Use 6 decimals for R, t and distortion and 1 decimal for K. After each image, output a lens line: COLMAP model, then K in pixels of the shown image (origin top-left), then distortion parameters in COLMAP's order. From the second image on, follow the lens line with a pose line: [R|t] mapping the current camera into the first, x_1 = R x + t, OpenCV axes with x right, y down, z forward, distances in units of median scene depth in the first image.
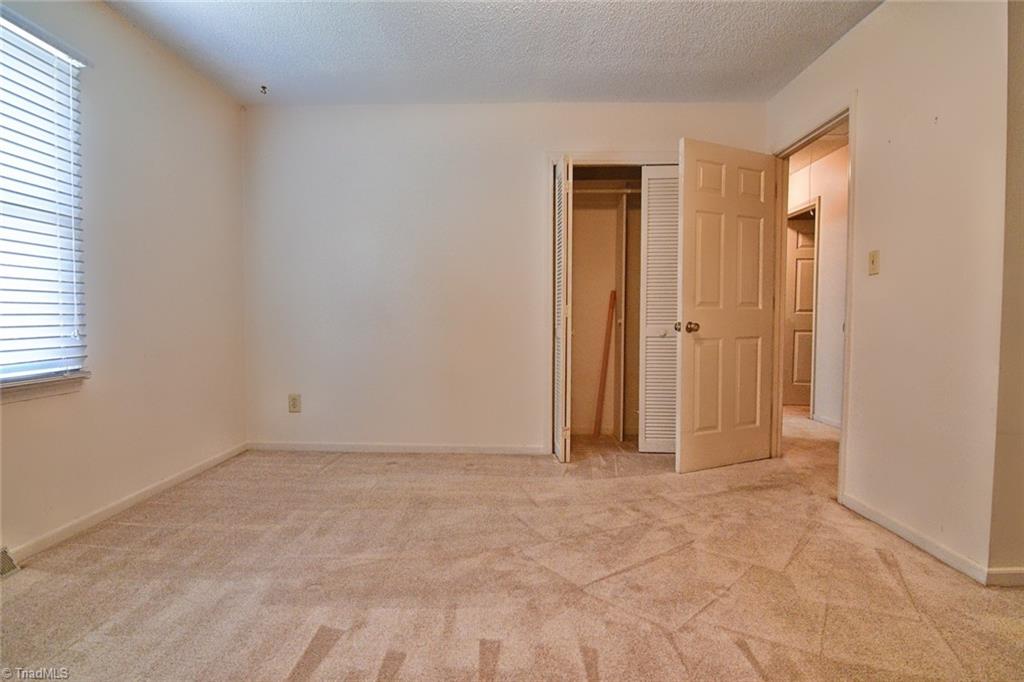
lens RADIAL K [[495.1, 0, 509.9], [0, 495.1, 344.5], [0, 0, 1]] dist [-0.005382, -0.010676]
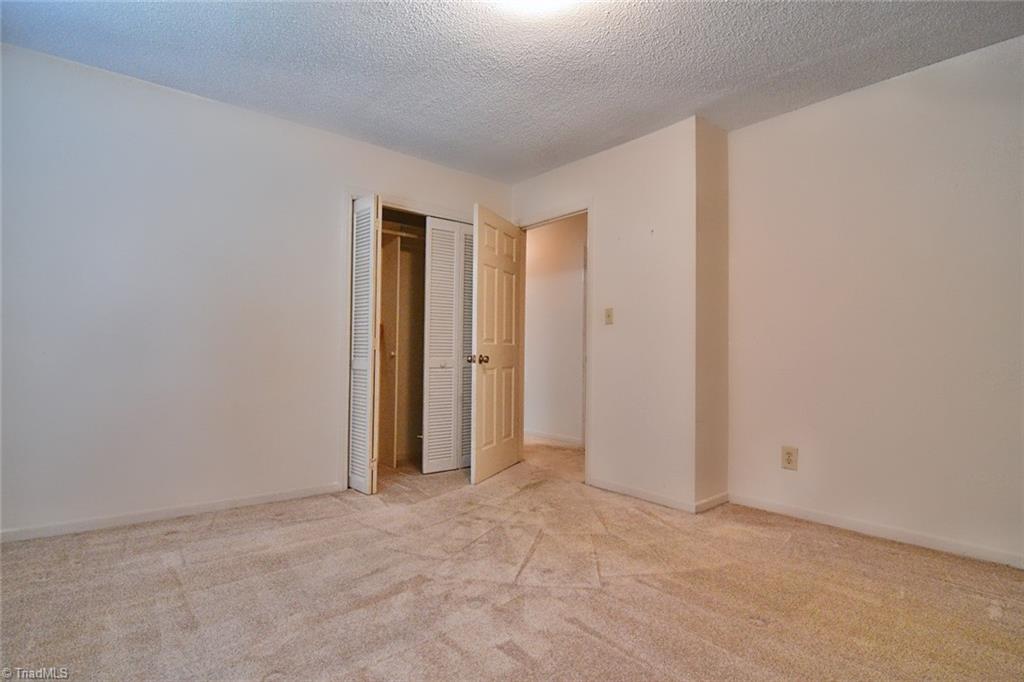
lens RADIAL K [[495.1, 0, 490.3], [0, 495.1, 341.9], [0, 0, 1]] dist [-0.005382, -0.010676]
pose [[0.767350, 0.021790, 0.640858, -0.429361], [0.021491, 0.997987, -0.059667, -0.005129], [-0.640868, 0.059558, 0.765337, 0.072548]]
